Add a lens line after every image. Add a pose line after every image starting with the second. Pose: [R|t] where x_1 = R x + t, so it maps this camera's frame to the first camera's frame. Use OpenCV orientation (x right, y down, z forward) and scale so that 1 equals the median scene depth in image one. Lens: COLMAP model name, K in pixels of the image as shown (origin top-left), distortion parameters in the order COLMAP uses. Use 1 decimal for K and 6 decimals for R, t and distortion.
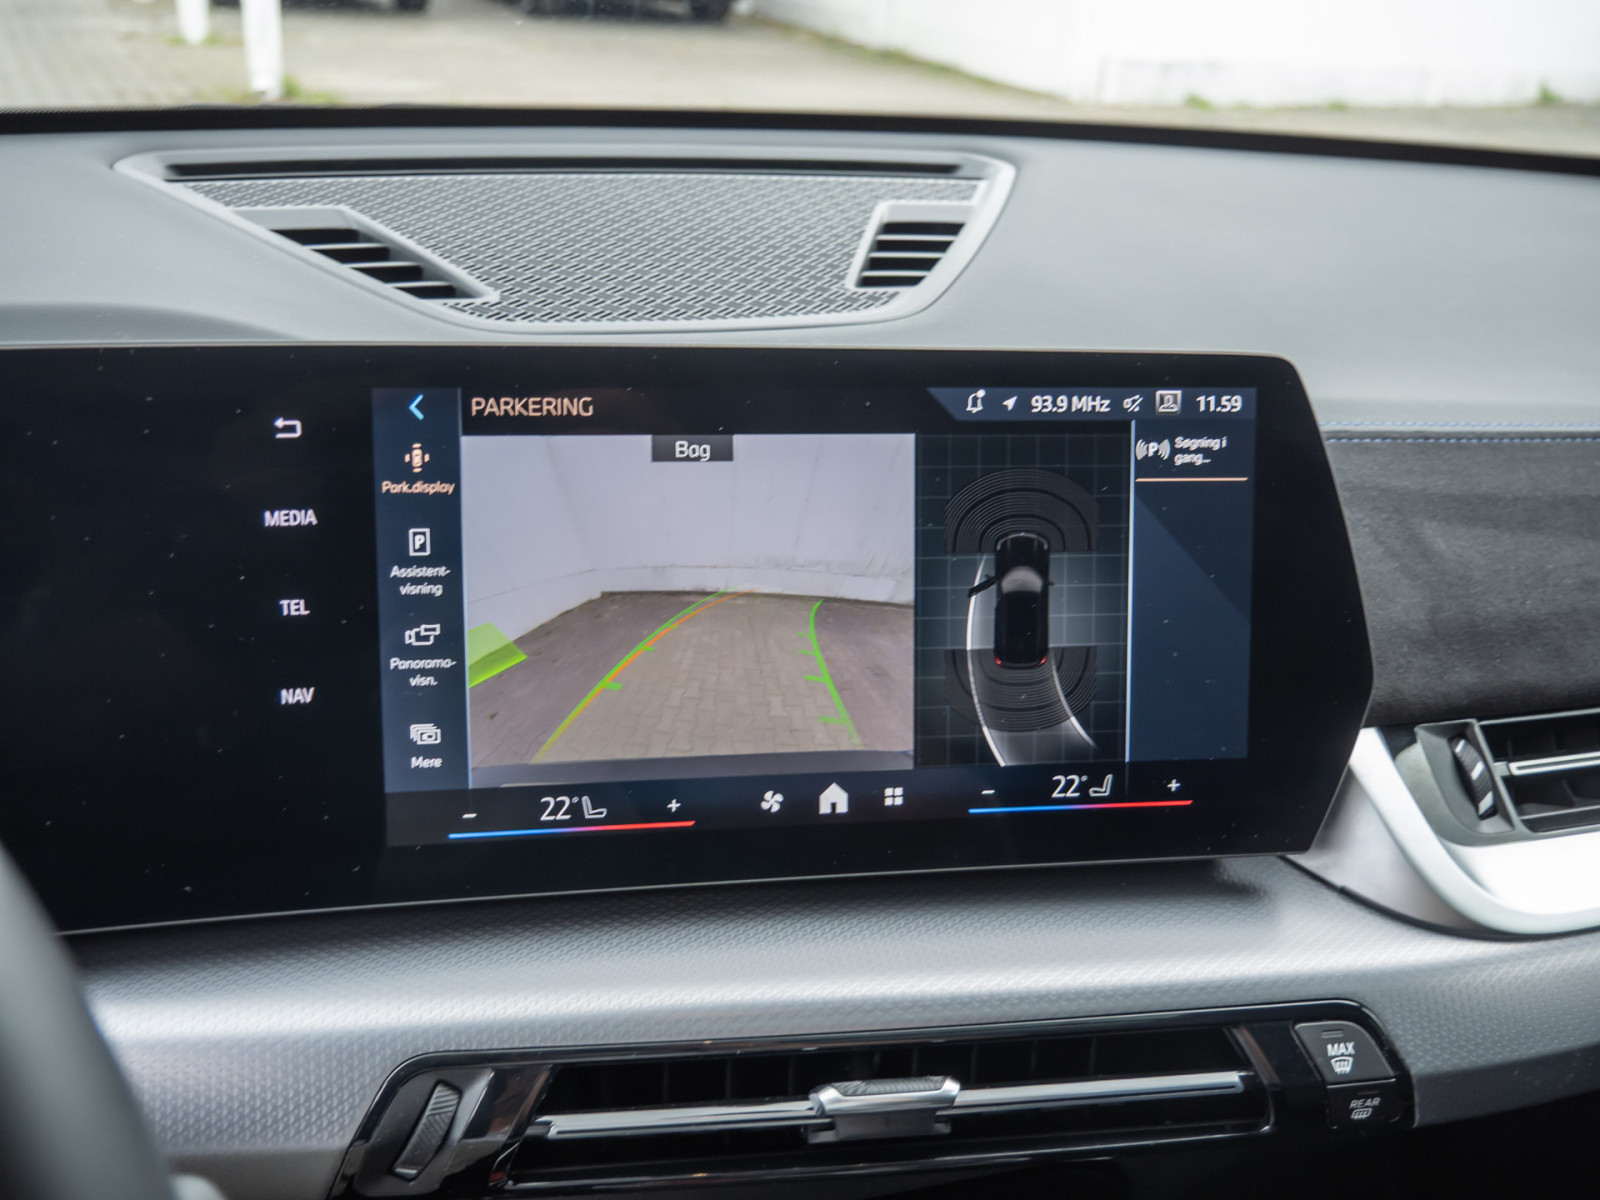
lens RADIAL K [[1602.5, 0, 800.0], [0, 1602.5, 613.1], [0, 0, 1]] dist [-0.007030, 0.000000]
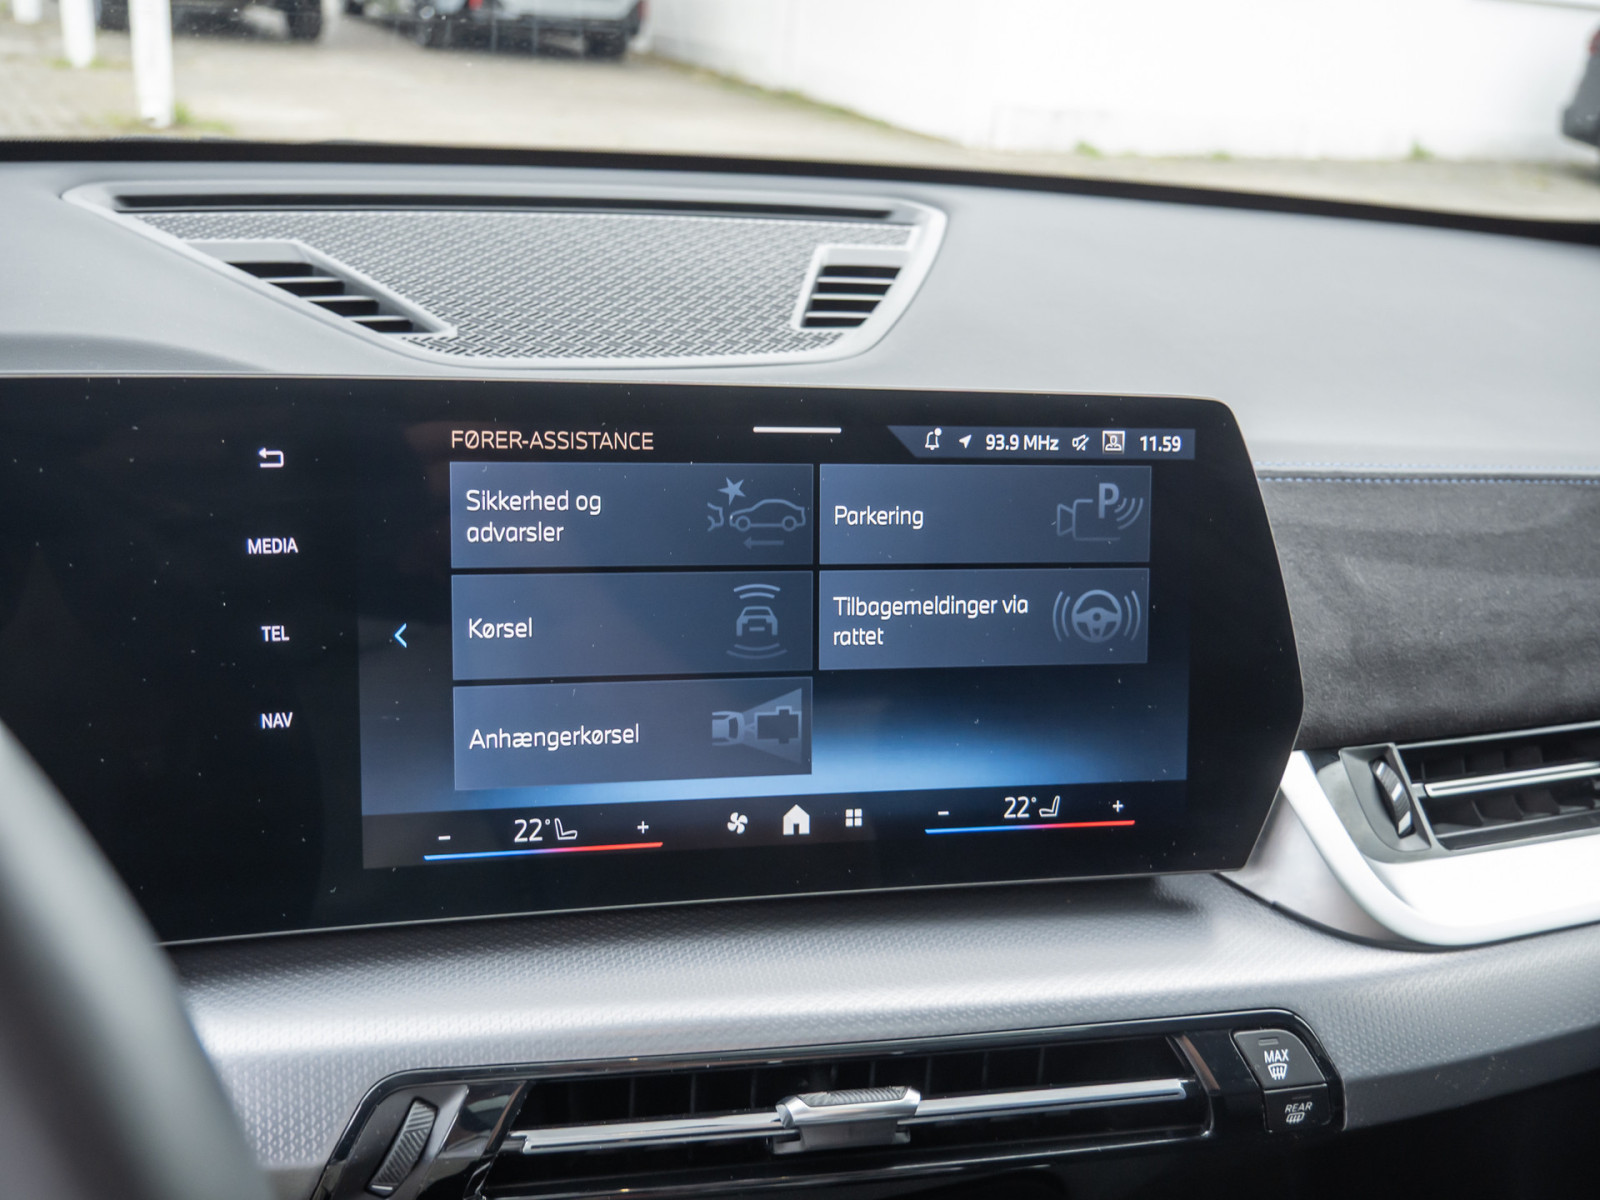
lens RADIAL K [[1602.5, 0, 798.6], [0, 1602.5, 612.1], [0, 0, 1]] dist [-0.007030, 0.000000]
pose [[0.997830, 0.003601, 0.065745, -0.043942], [-0.002102, 0.999737, -0.022855, 0.004848], [-0.065810, 0.022667, 0.997575, -0.035178]]
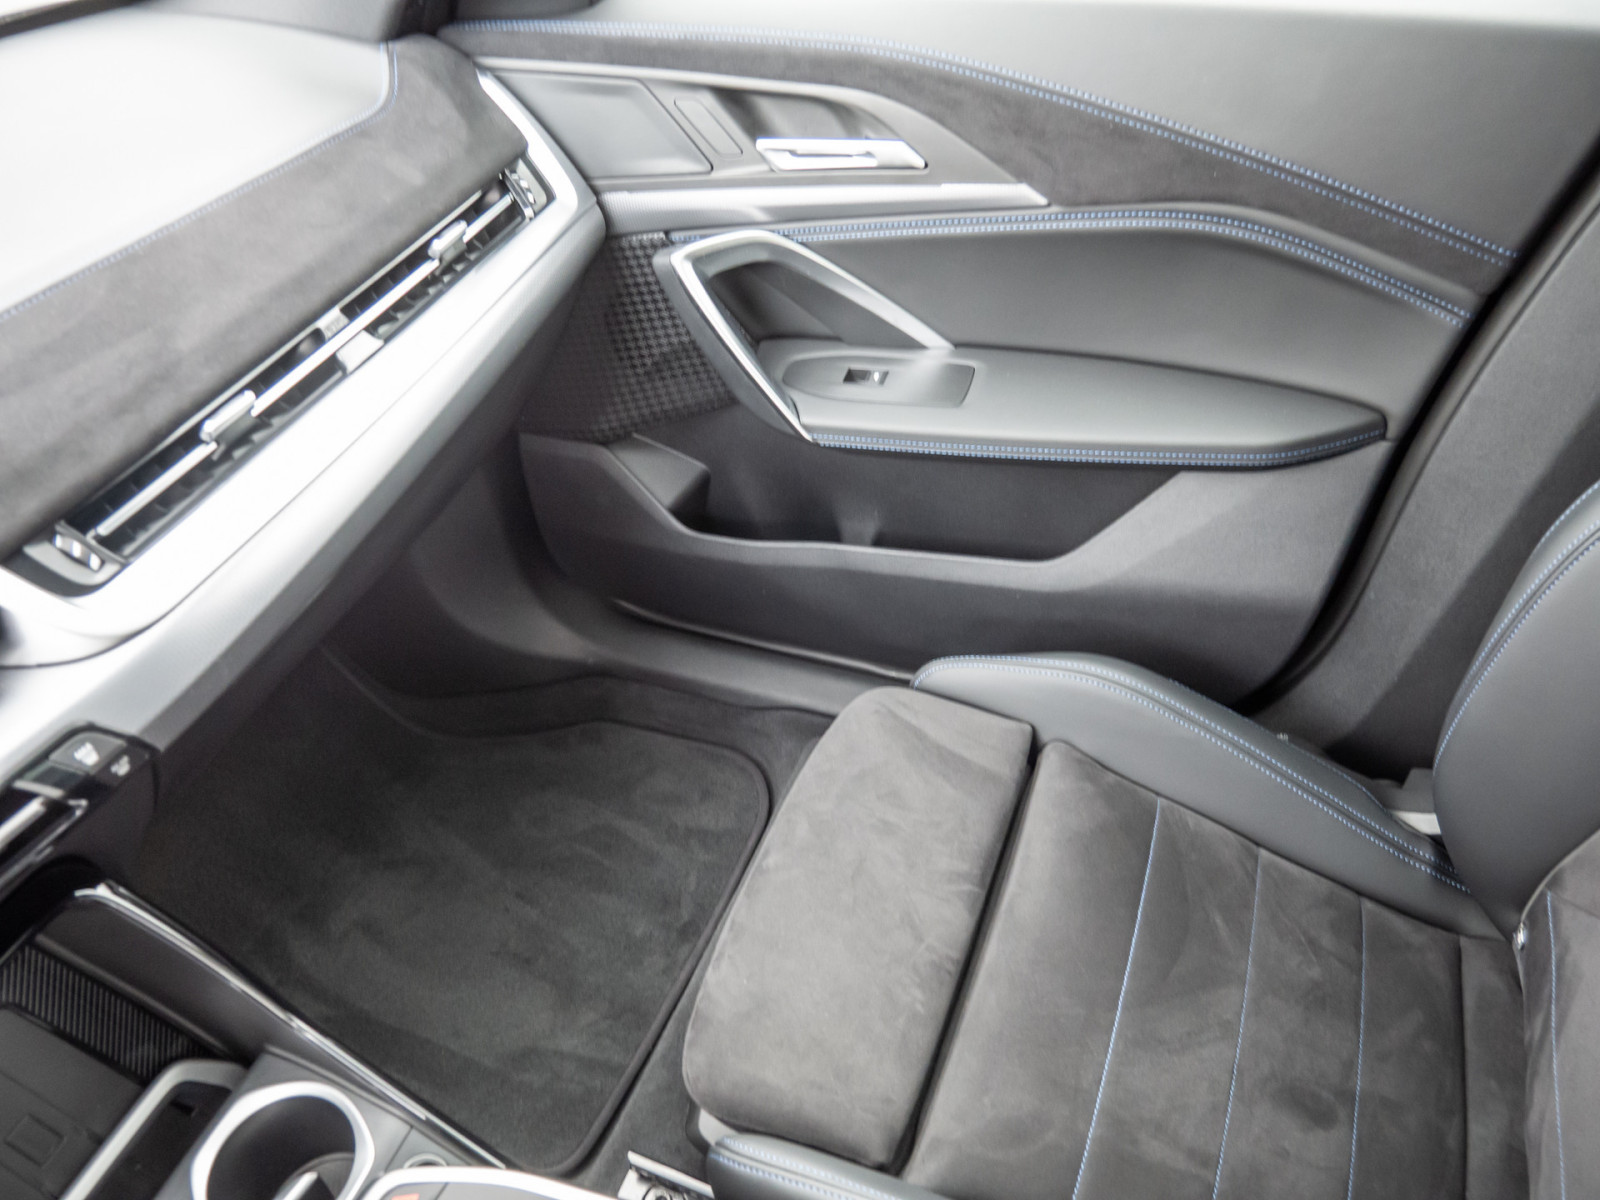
lens RADIAL K [[1154.4, 0, 787.1], [0, 1154.4, 605.0], [0, 0, 1]] dist [-0.043594, 0.005405]
pose [[0.645636, -0.587832, 0.487451, 0.310294], [0.394349, 0.803271, 0.446368, -0.089272], [-0.653944, -0.095965, 0.750431, -0.351970]]
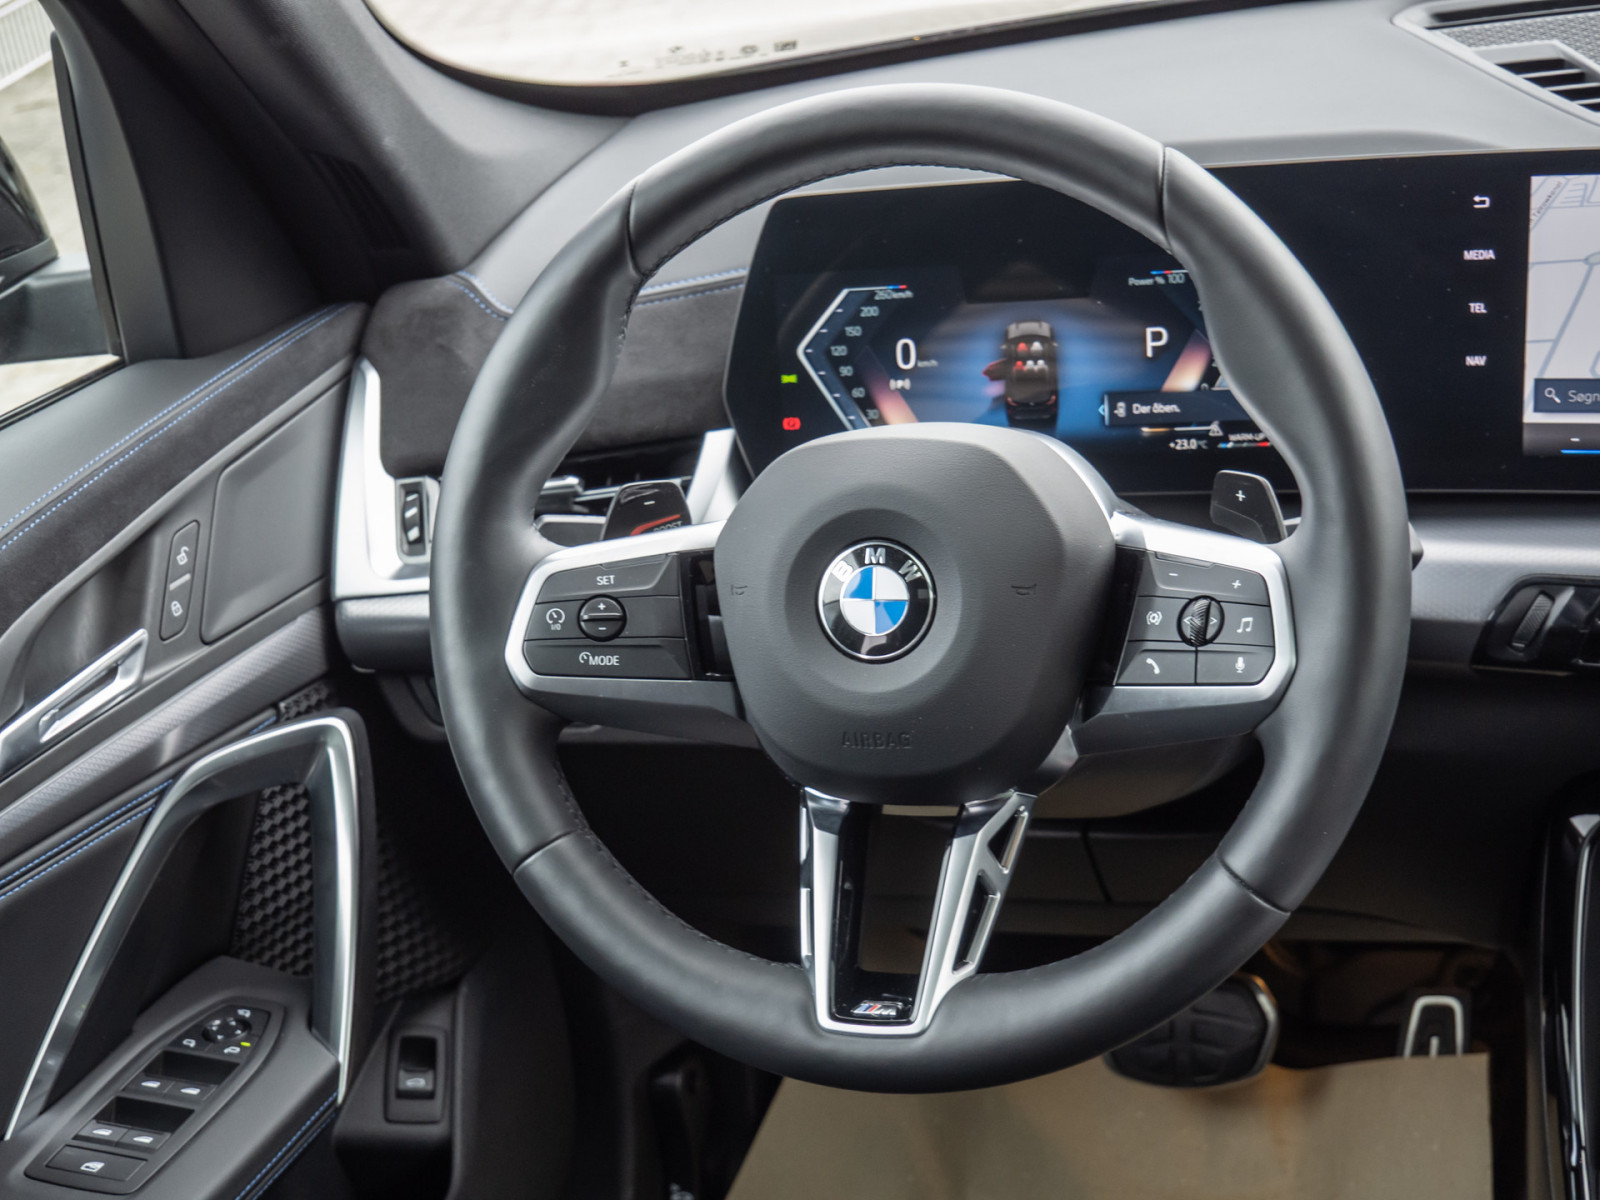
lens RADIAL K [[2479.1, 0, 805.5], [0, 2479.1, 615.2], [0, 0, 1]] dist [0.021836, 0.000000]
pose [[0.814297, 0.075519, -0.575515, 0.565729], [-0.058213, 0.997126, 0.048476, 0.206430], [0.577522, -0.005971, 0.816353, -1.374117]]
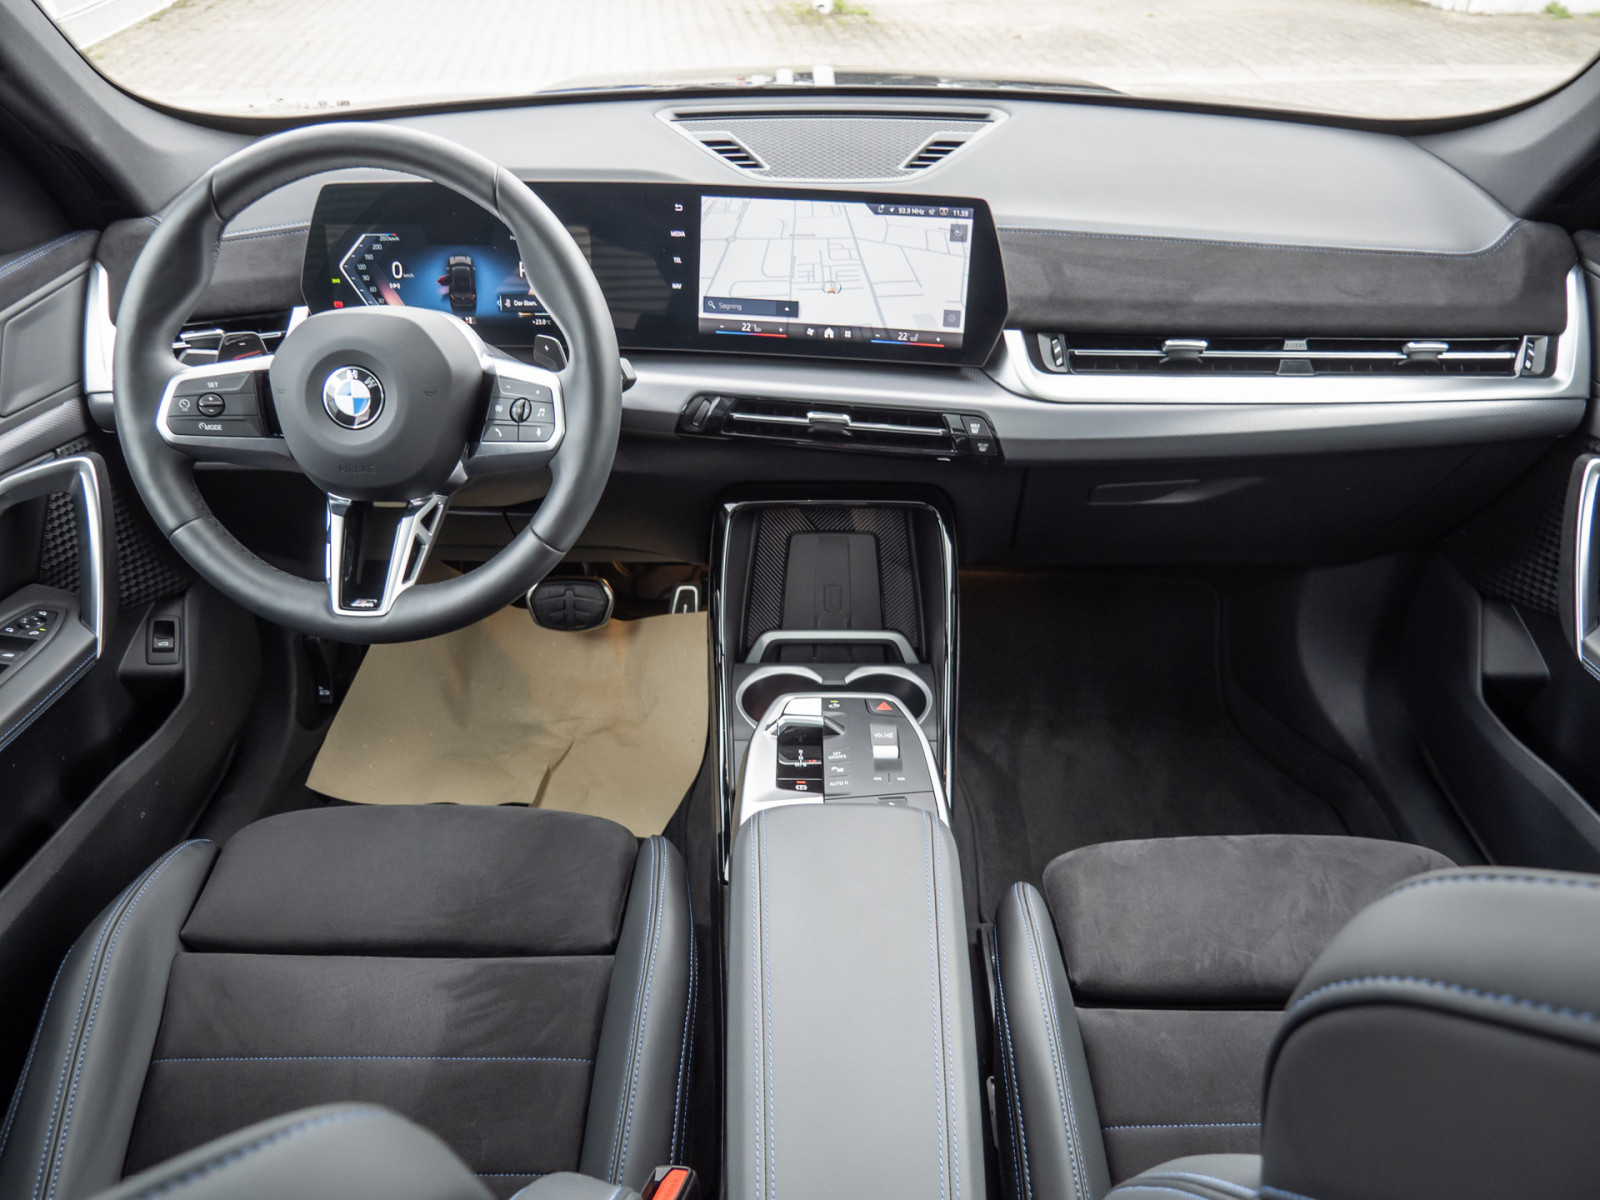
lens RADIAL K [[1154.4, 0, 802.8], [0, 1154.4, 593.4], [0, 0, 1]] dist [-0.043594, 0.005405]
pose [[0.944397, 0.140773, -0.297148, 0.704213], [-0.087469, 0.978712, 0.185669, 0.193846], [0.316959, -0.149354, 0.936606, -1.227506]]
